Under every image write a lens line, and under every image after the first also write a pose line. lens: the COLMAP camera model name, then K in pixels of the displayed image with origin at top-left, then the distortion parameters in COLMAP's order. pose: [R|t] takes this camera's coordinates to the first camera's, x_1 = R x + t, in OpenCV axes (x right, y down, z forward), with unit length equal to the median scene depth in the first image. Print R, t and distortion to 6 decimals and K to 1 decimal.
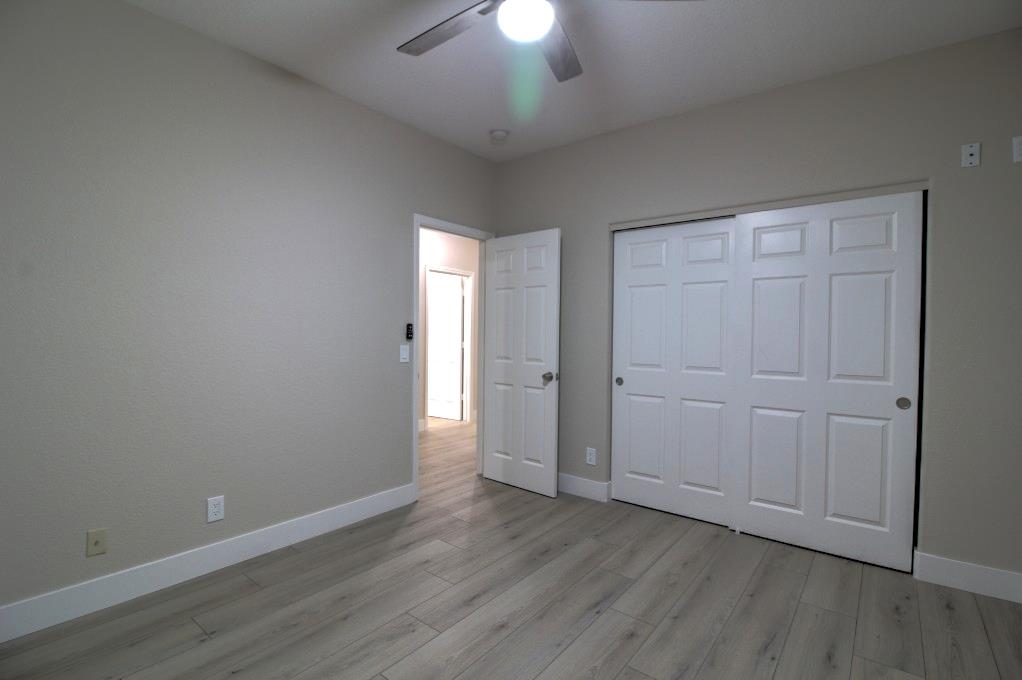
lens RADIAL K [[479.8, 0, 516.3], [0, 479.8, 338.4], [0, 0, 1]] dist [-0.019179, -0.000334]
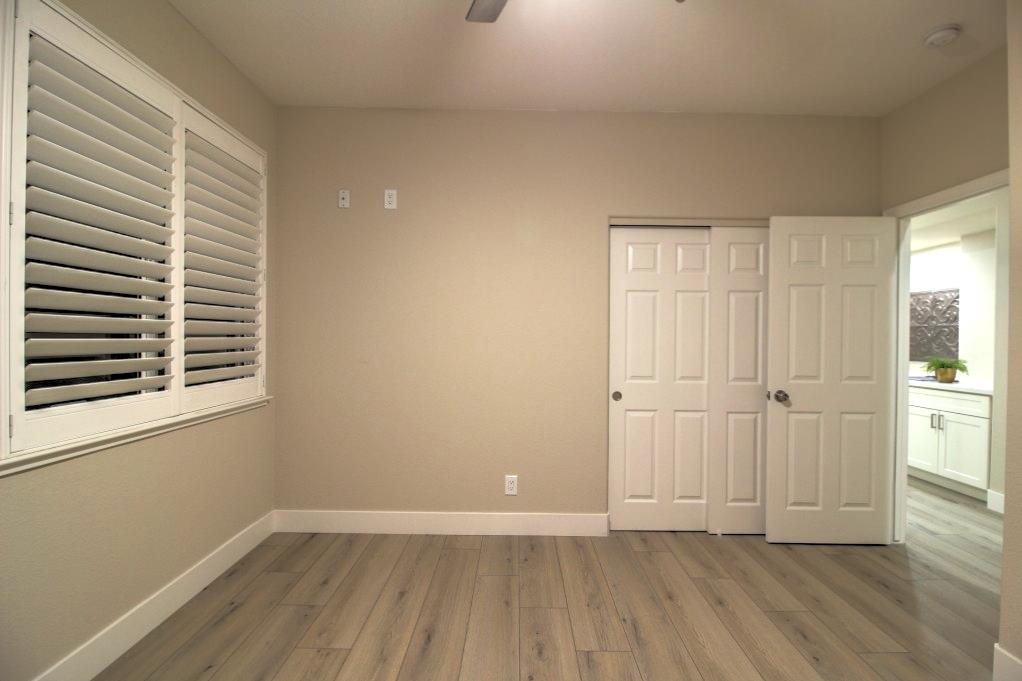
lens RADIAL K [[479.8, 0, 516.3], [0, 479.8, 338.9], [0, 0, 1]] dist [-0.019179, -0.000334]
pose [[0.788729, 0.002657, 0.614735, -0.460825], [0.003417, 0.999956, -0.008706, -0.008522], [-0.614731, 0.008967, 0.788686, 0.404077]]
